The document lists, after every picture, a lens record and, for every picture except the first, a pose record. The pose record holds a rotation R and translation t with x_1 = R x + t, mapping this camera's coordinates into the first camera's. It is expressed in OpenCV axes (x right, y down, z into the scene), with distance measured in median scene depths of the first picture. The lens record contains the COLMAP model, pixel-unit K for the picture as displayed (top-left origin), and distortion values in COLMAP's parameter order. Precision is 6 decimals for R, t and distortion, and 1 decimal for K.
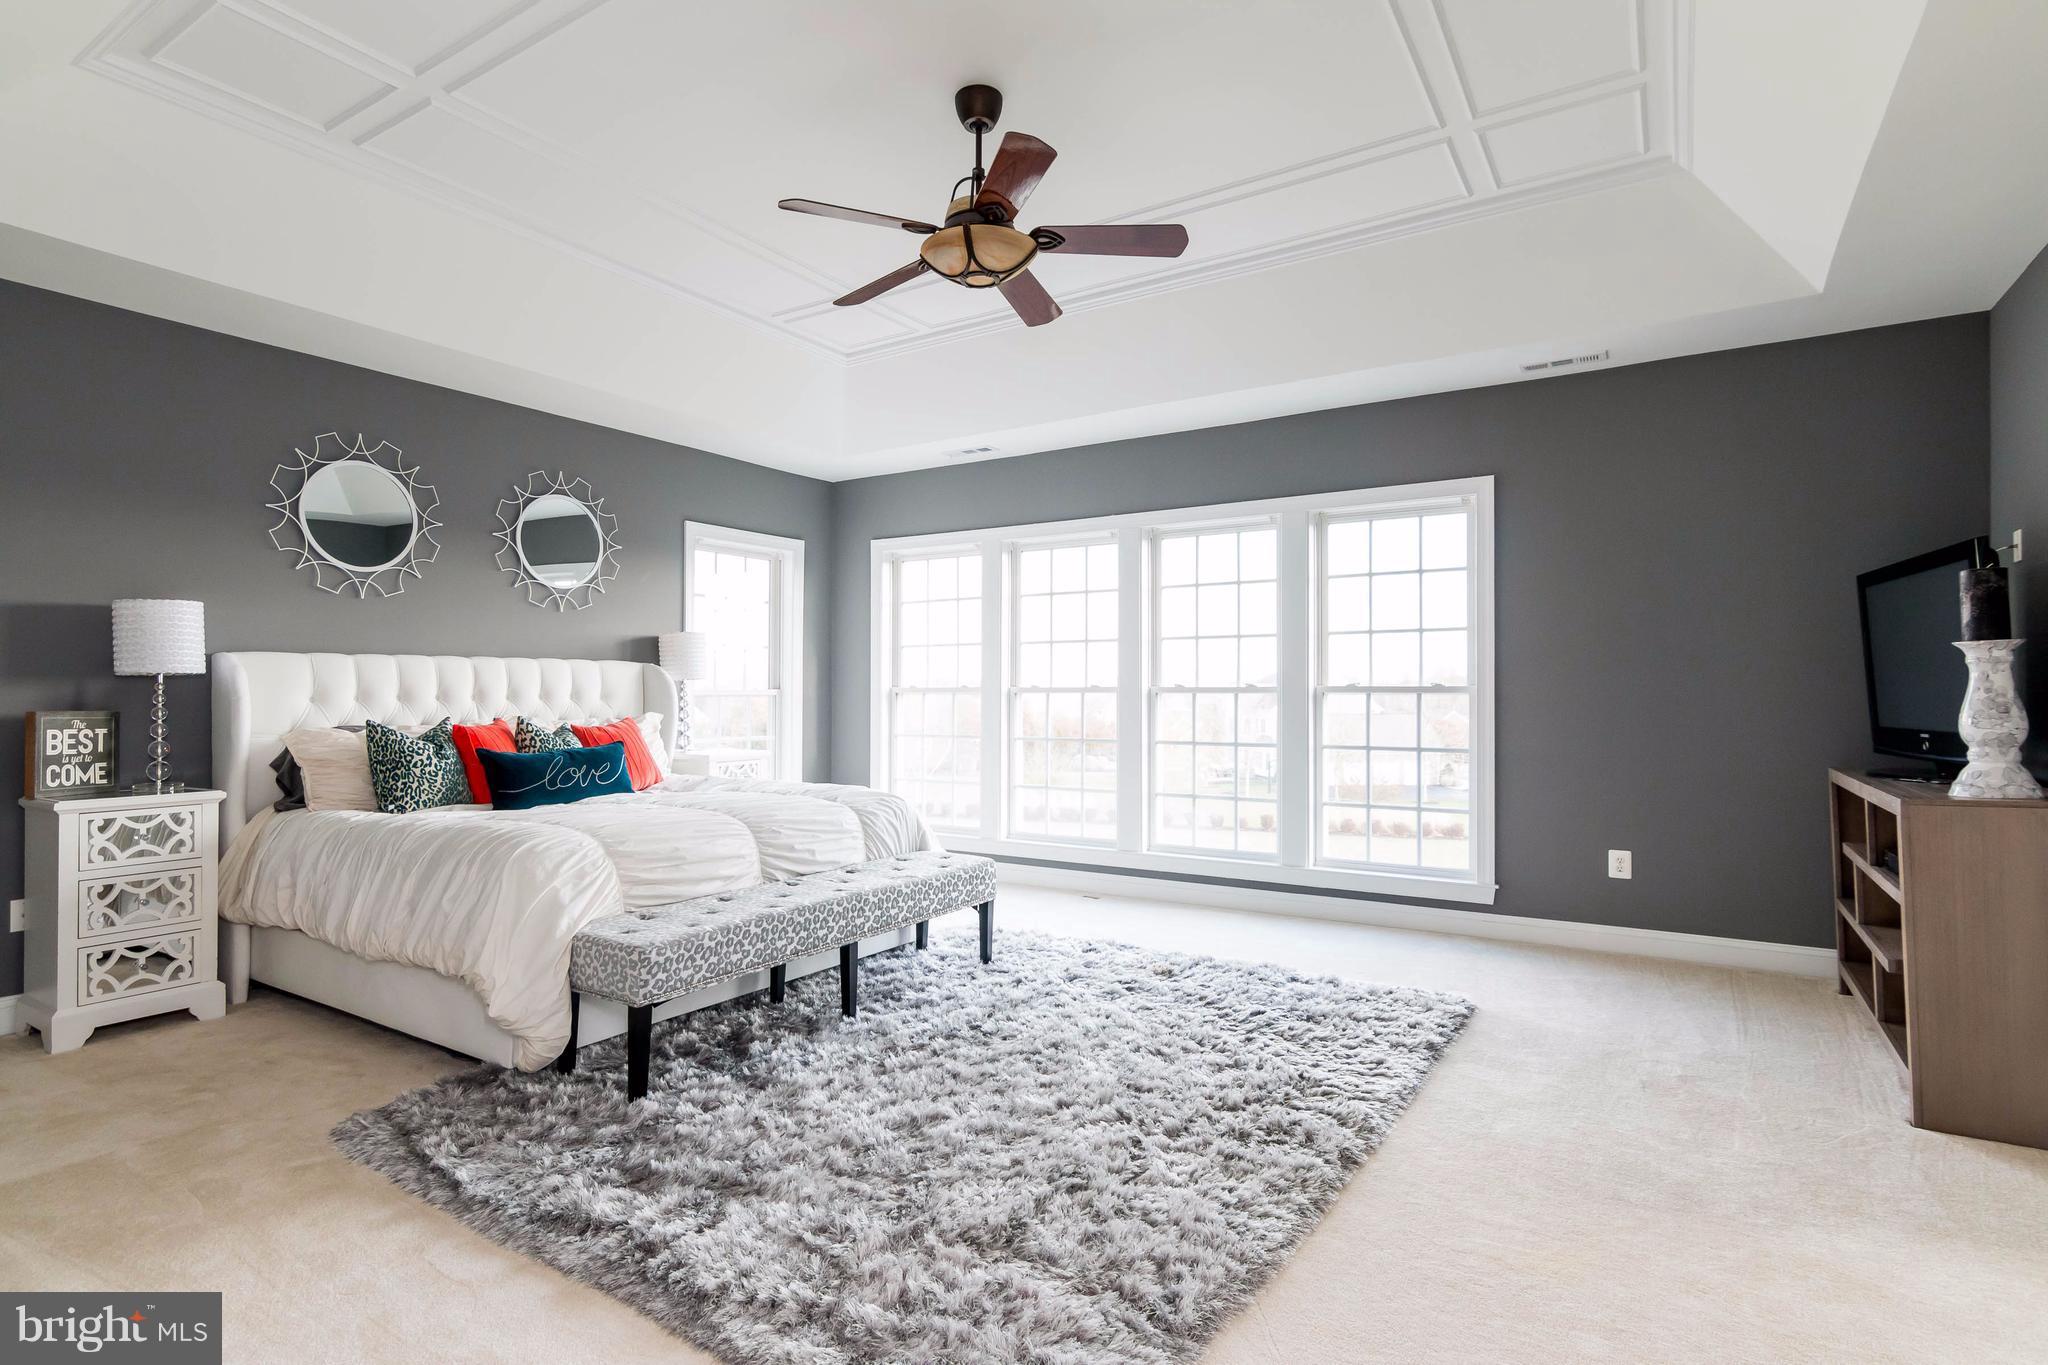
lens RADIAL K [[1027.6, 0, 1034.9], [0, 1027.6, 686.1], [0, 0, 1]] dist [0.001664, -0.000029]
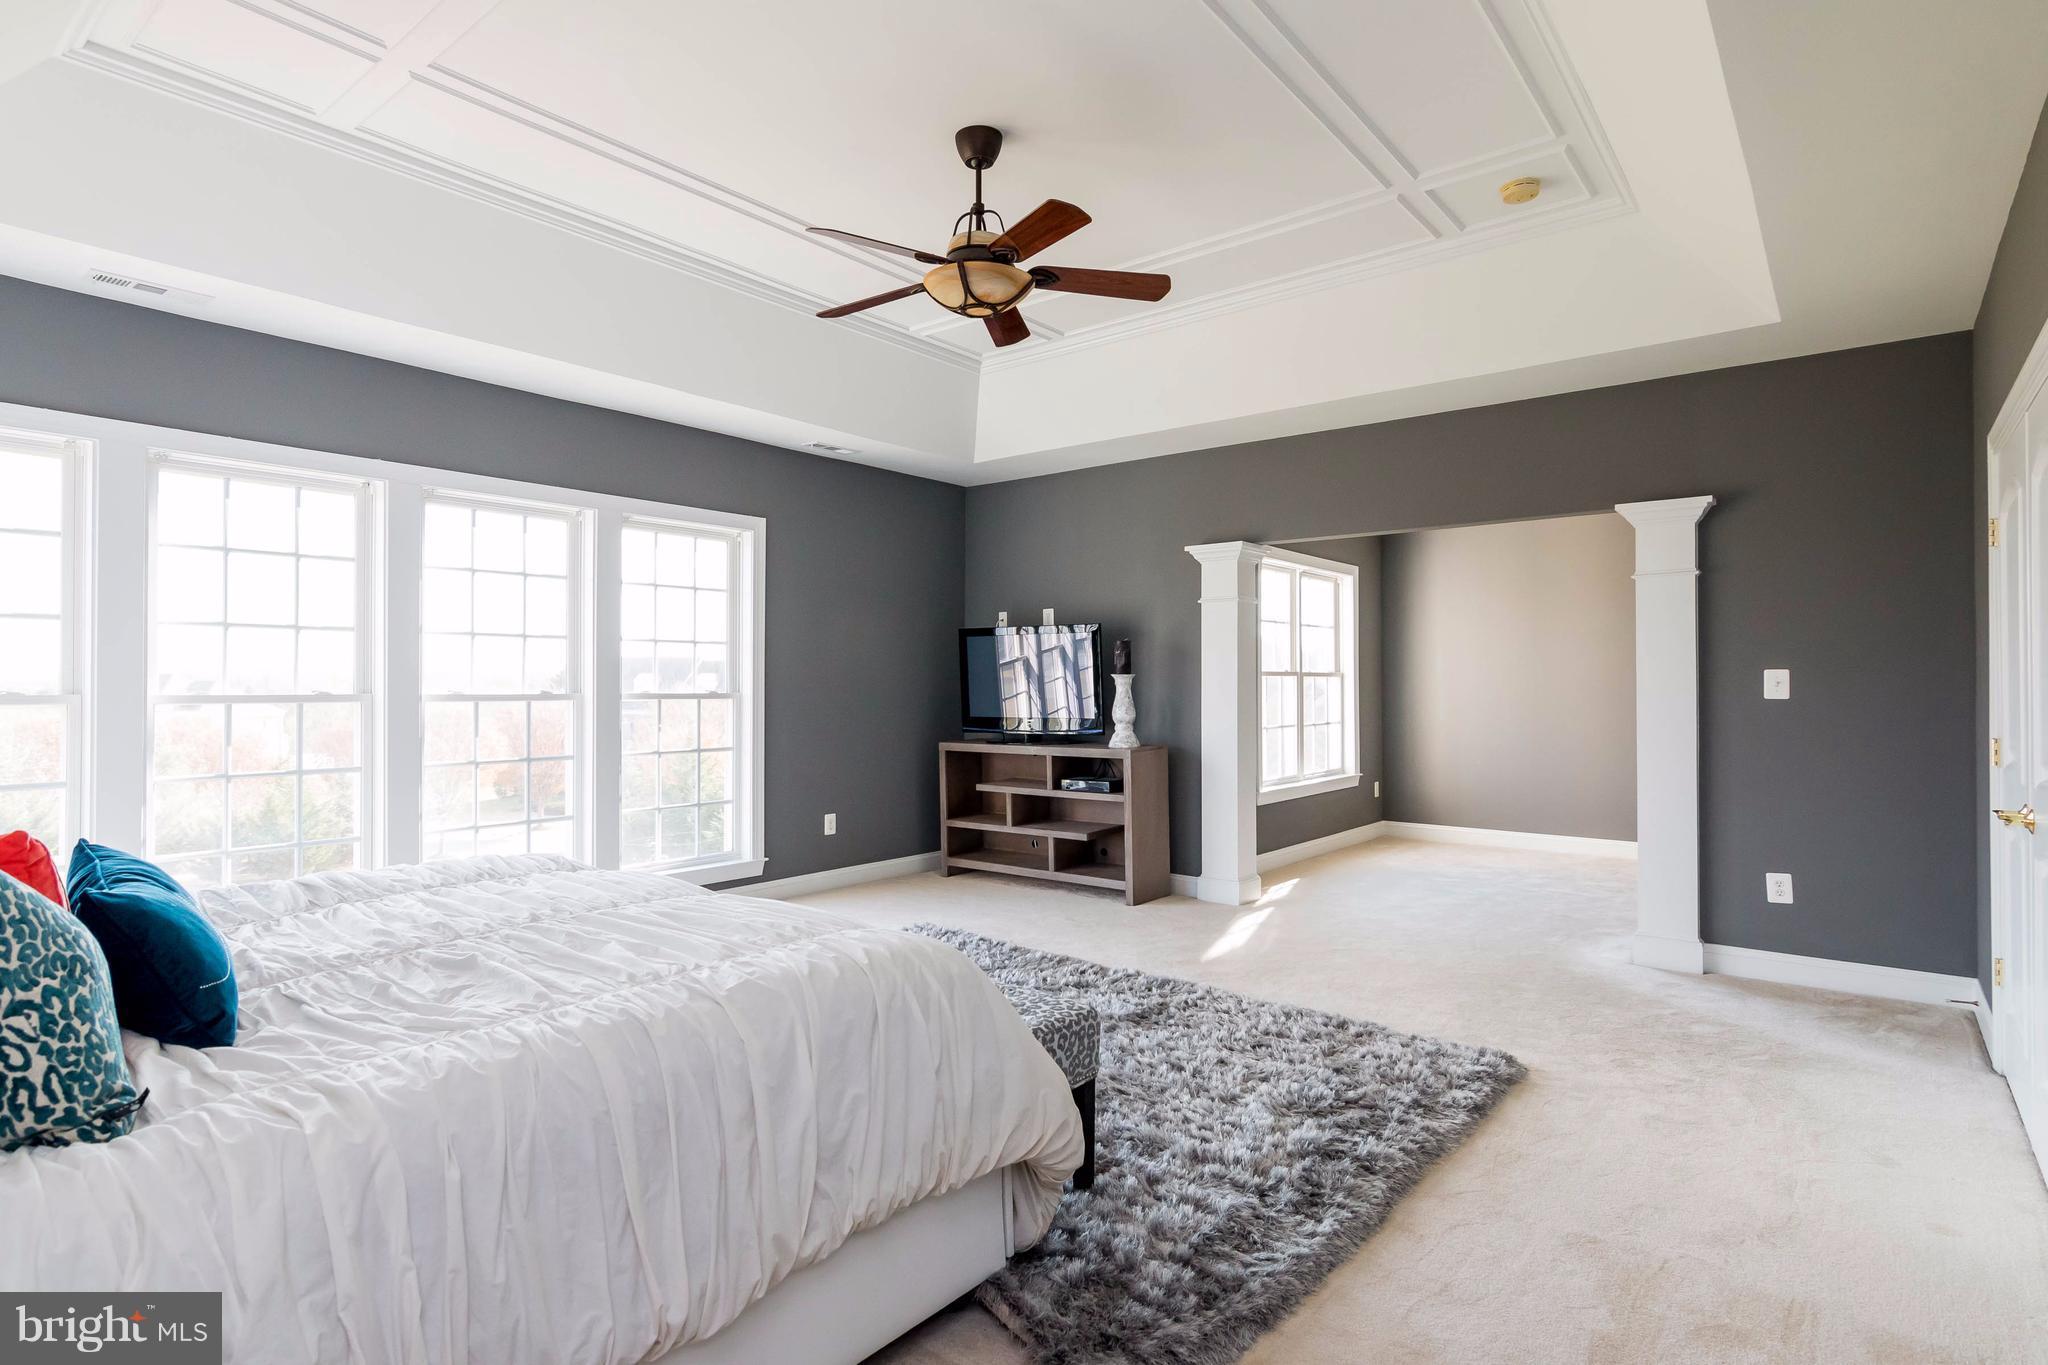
lens RADIAL K [[1027.6, 0, 1034.9], [0, 1027.6, 686.1], [0, 0, 1]] dist [0.001664, -0.000029]
pose [[0.099124, 0.011124, 0.995013, -0.690879], [-0.002758, 0.999937, -0.010904, 0.002060], [-0.995071, -0.001663, 0.099148, 0.528176]]
